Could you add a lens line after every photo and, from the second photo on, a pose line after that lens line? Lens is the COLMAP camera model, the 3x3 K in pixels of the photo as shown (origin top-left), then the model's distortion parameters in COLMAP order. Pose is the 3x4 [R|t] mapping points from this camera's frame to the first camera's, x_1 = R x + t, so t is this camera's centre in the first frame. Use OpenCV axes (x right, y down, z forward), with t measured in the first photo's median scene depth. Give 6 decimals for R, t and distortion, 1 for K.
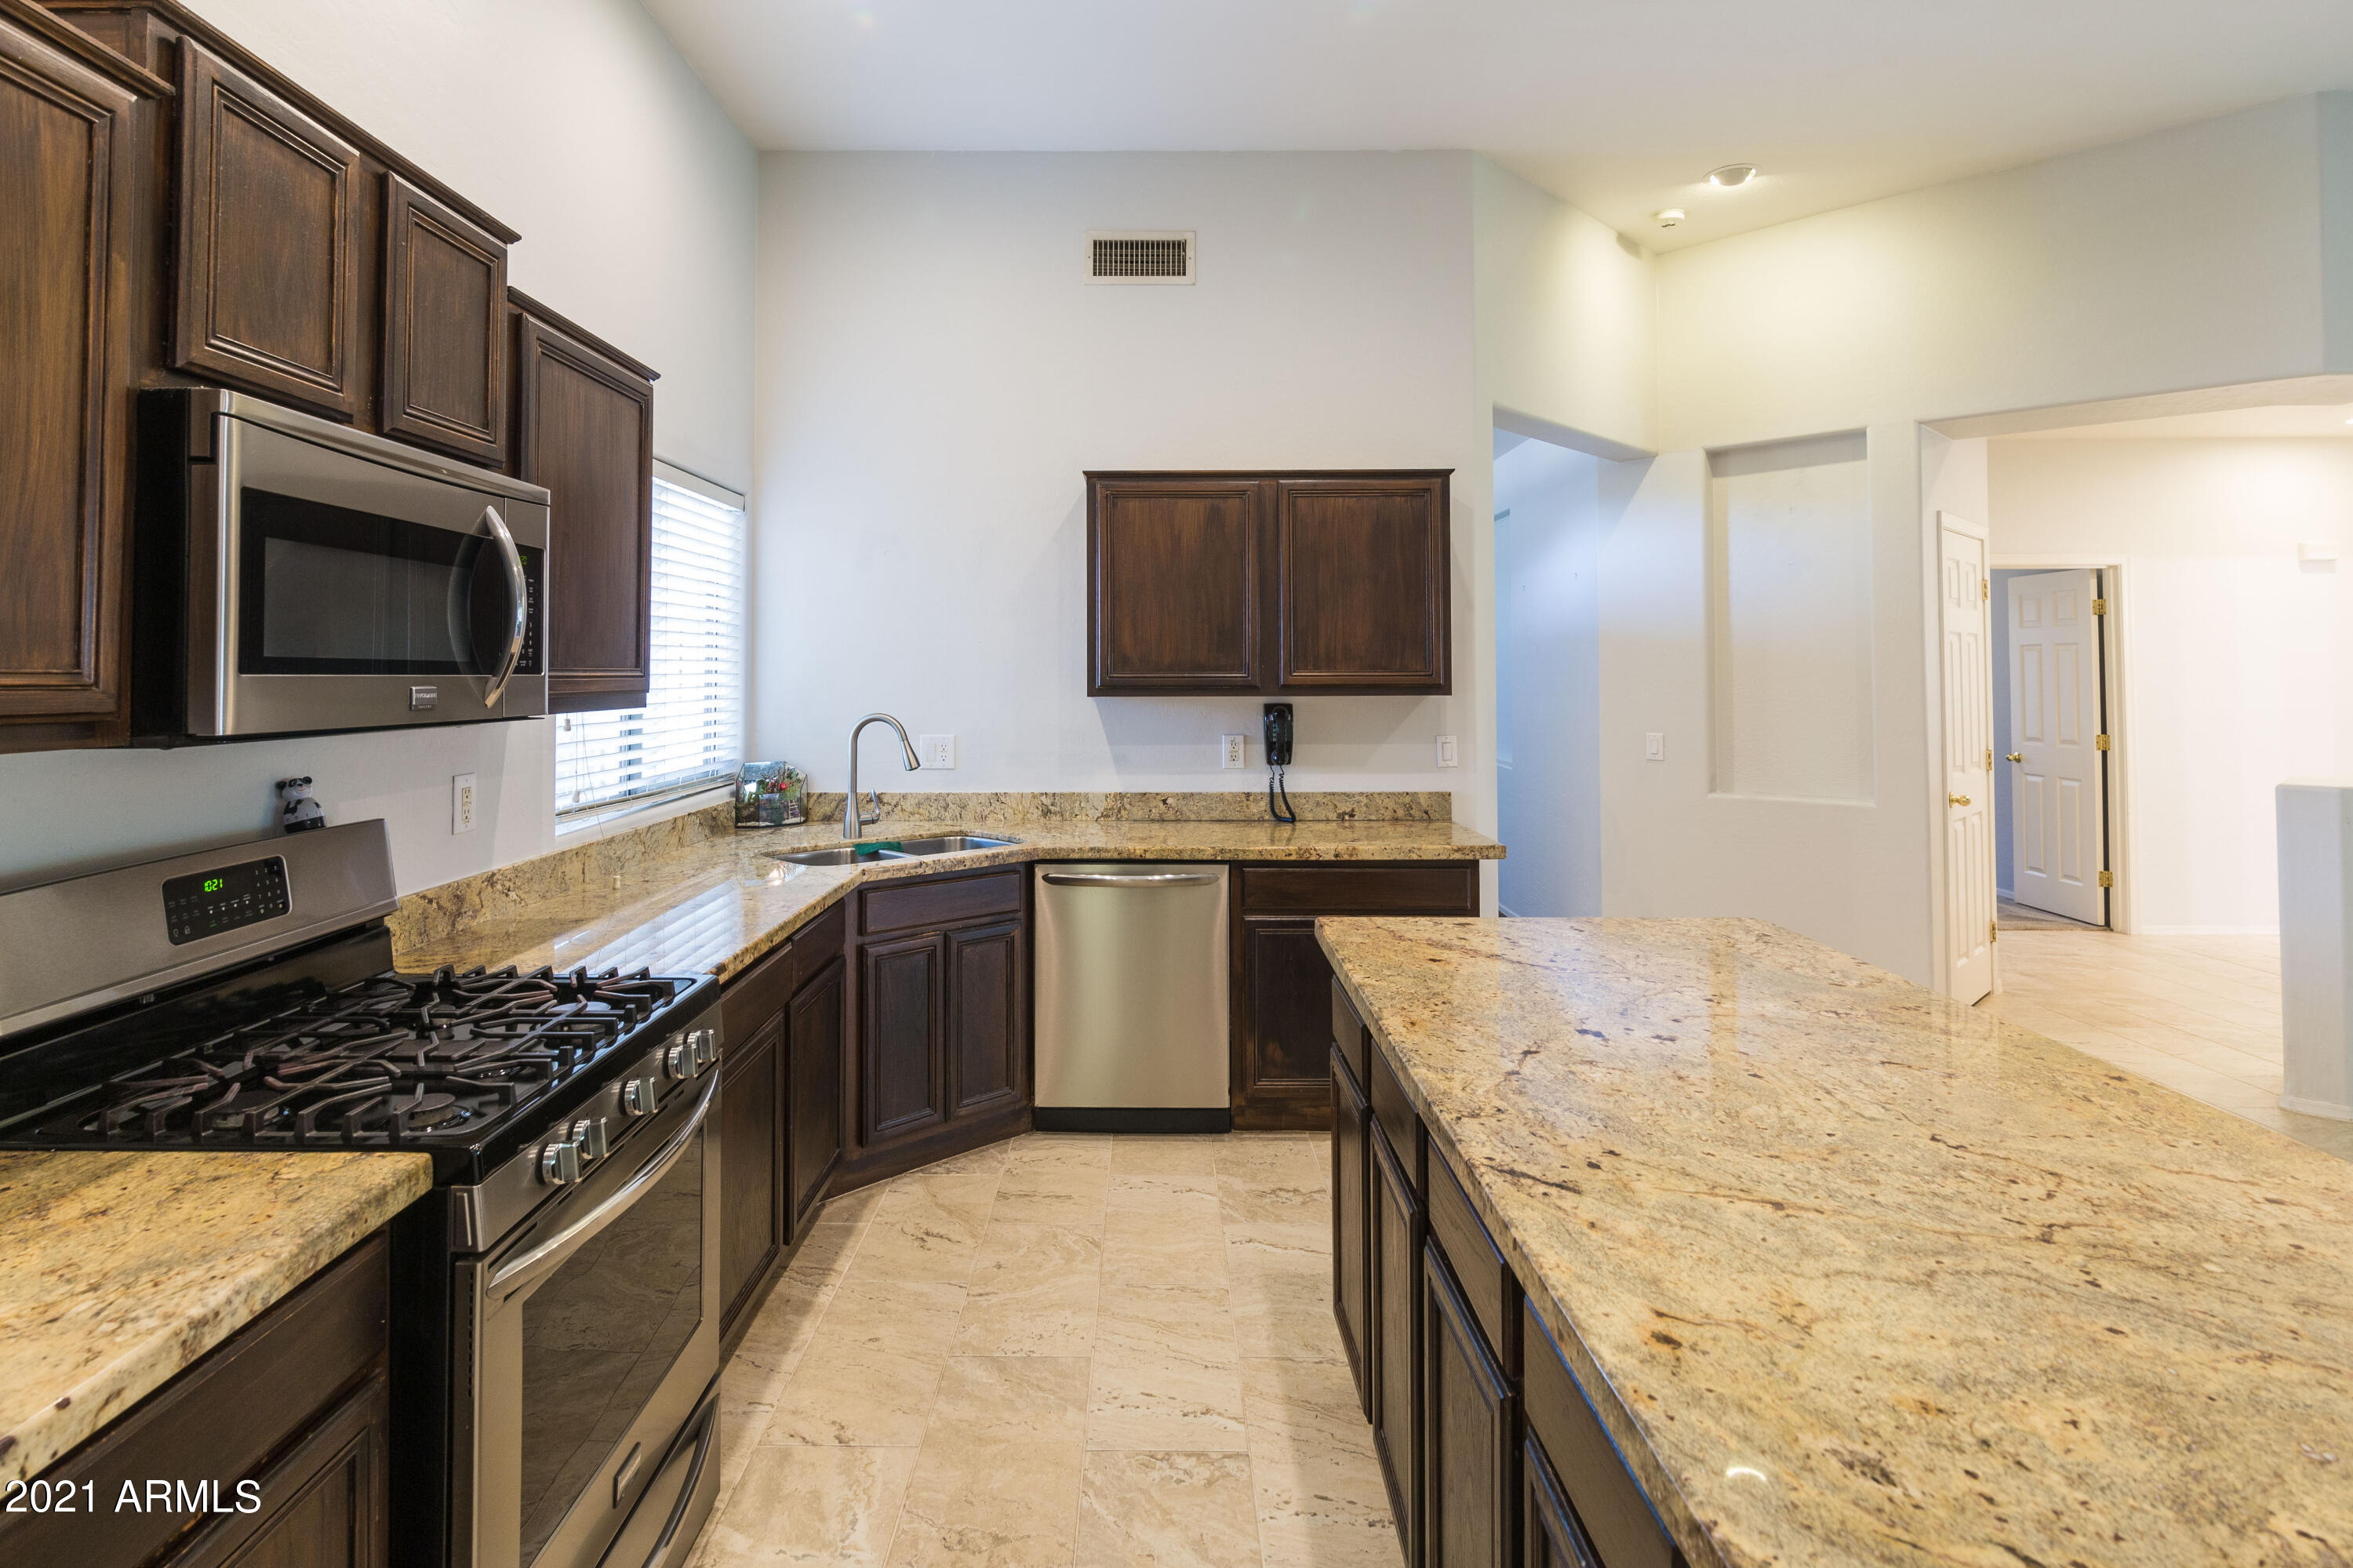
lens RADIAL K [[1199.5, 0, 1130.7], [0, 1199.5, 641.4], [0, 0, 1]] dist [0.000486, -0.000293]
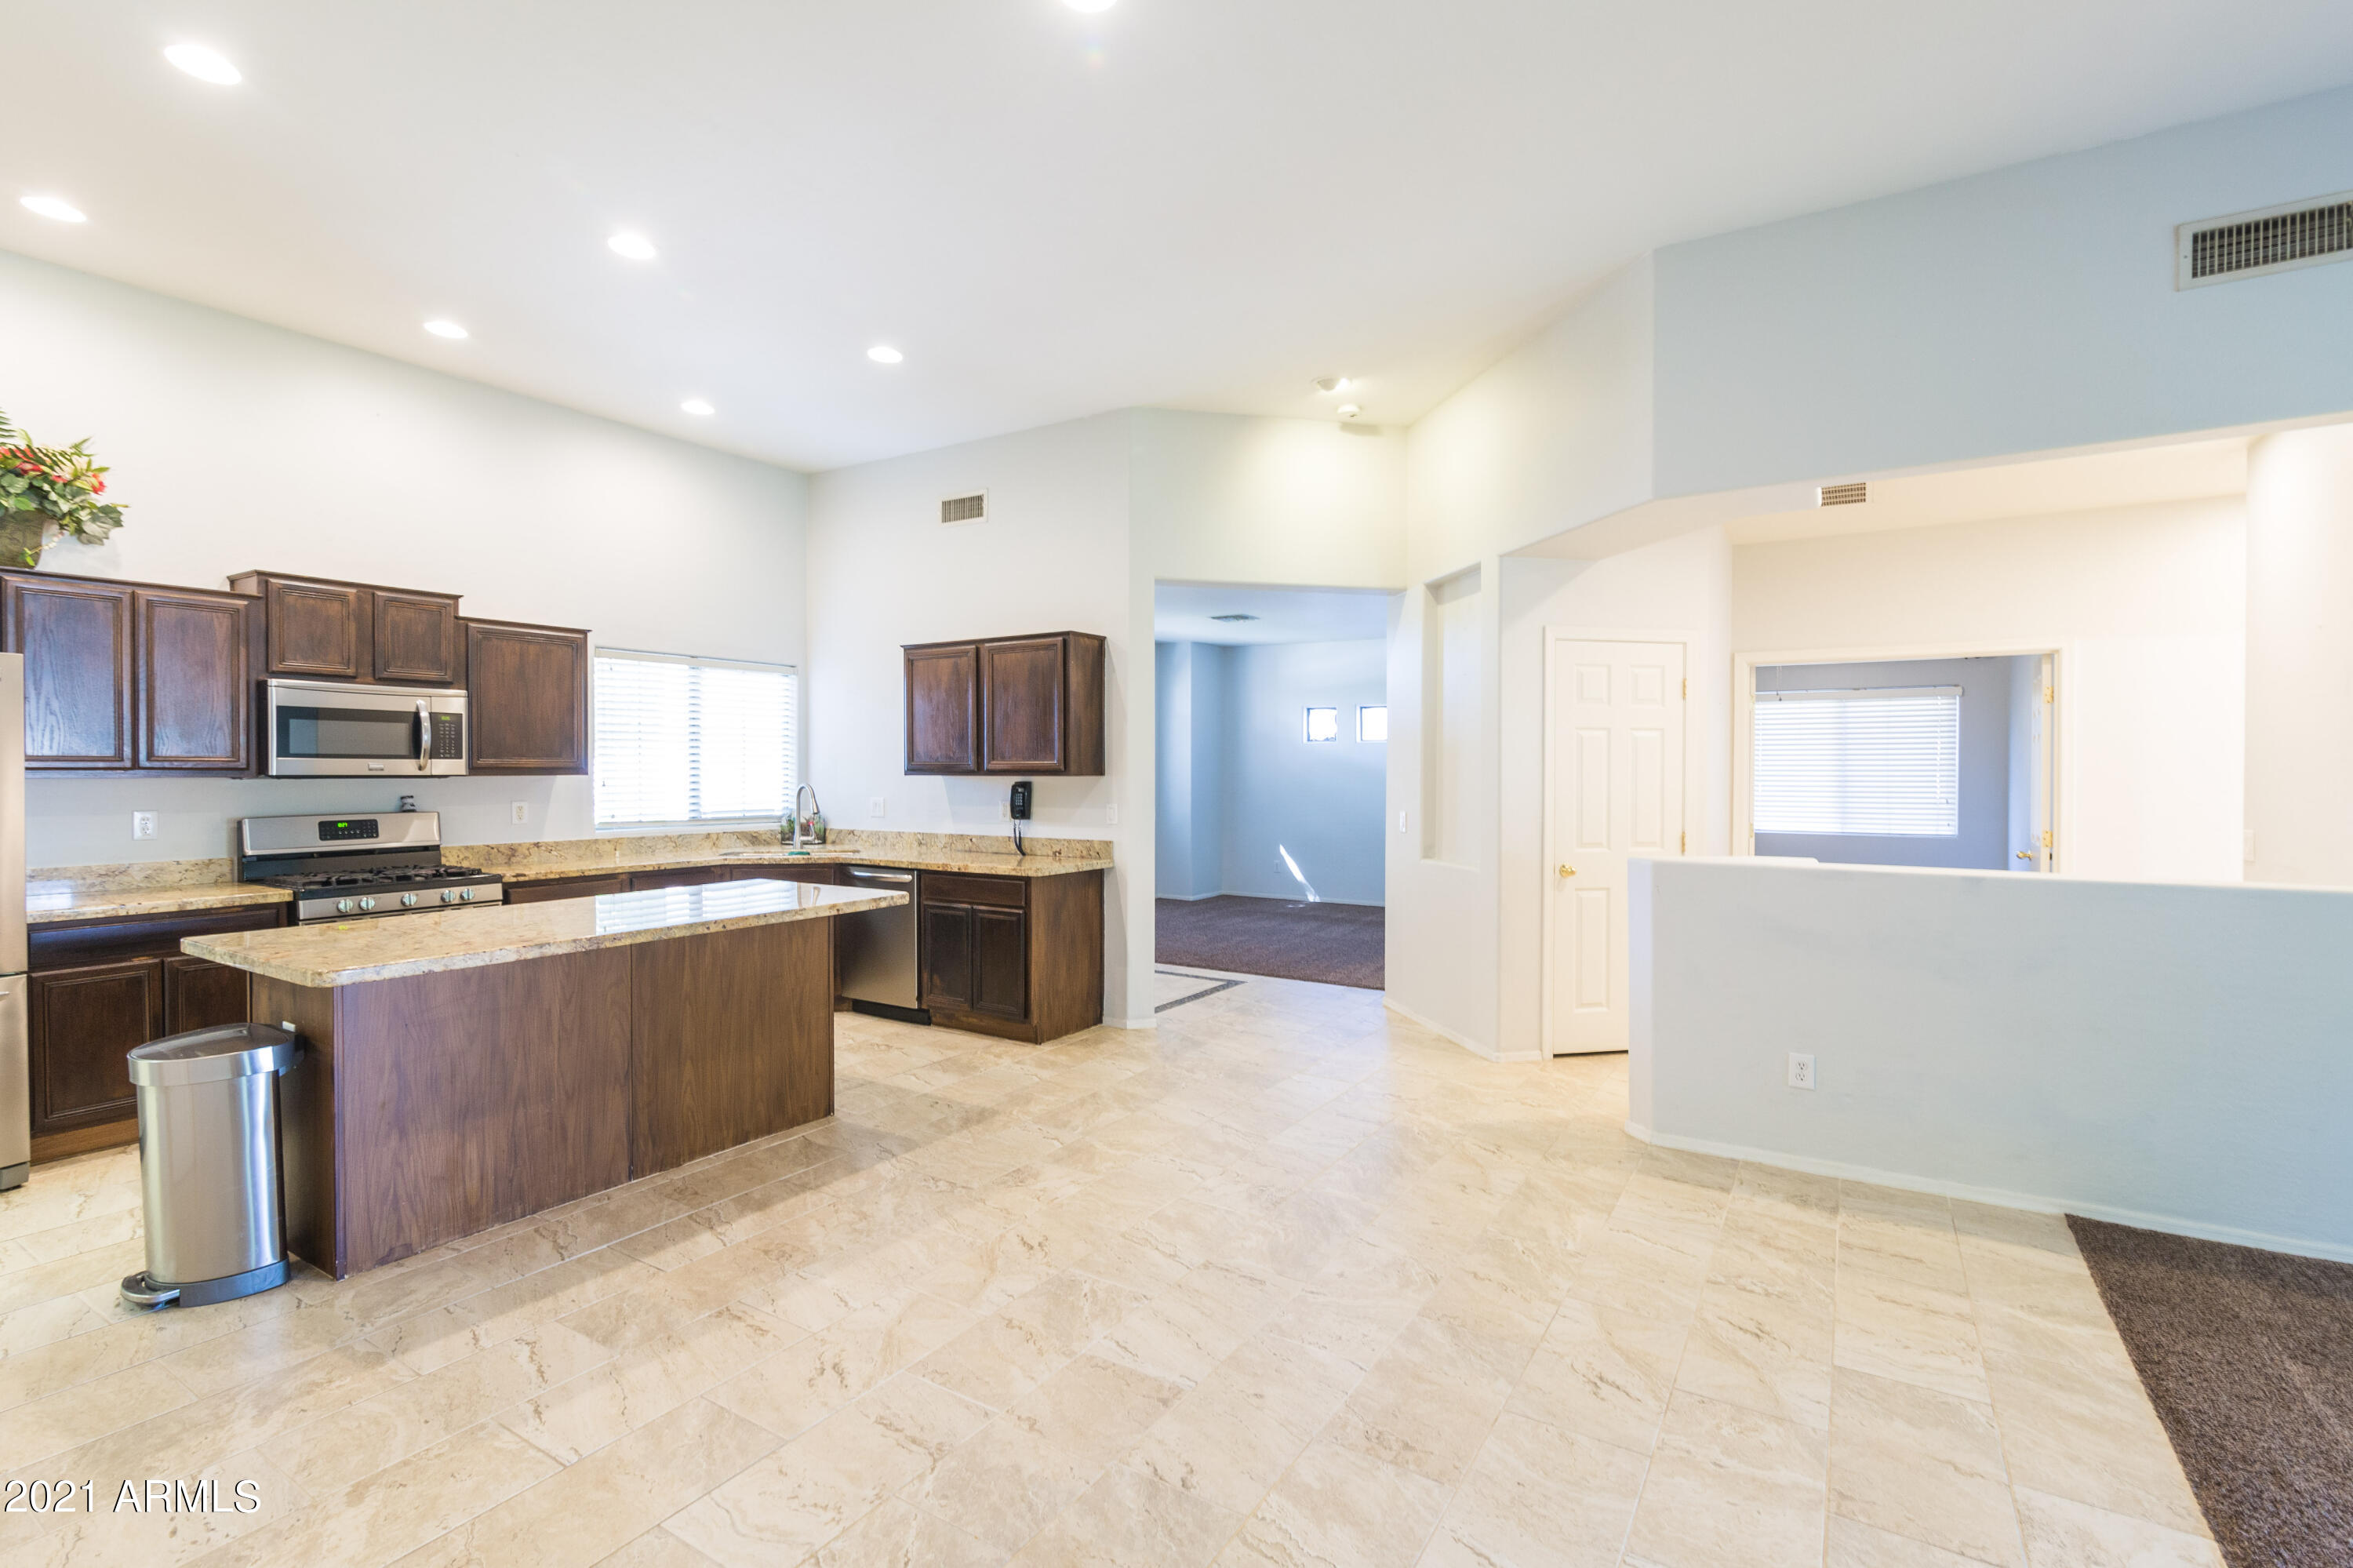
lens RADIAL K [[1075.4, 0, 1189.0], [0, 1075.4, 783.5], [0, 0, 1]] dist [0.000131, 0.000032]
pose [[0.853582, 0.010222, -0.520857, 1.123434], [0.010331, 0.999279, 0.036542, 0.004870], [0.520855, -0.036573, 0.852861, -0.112151]]
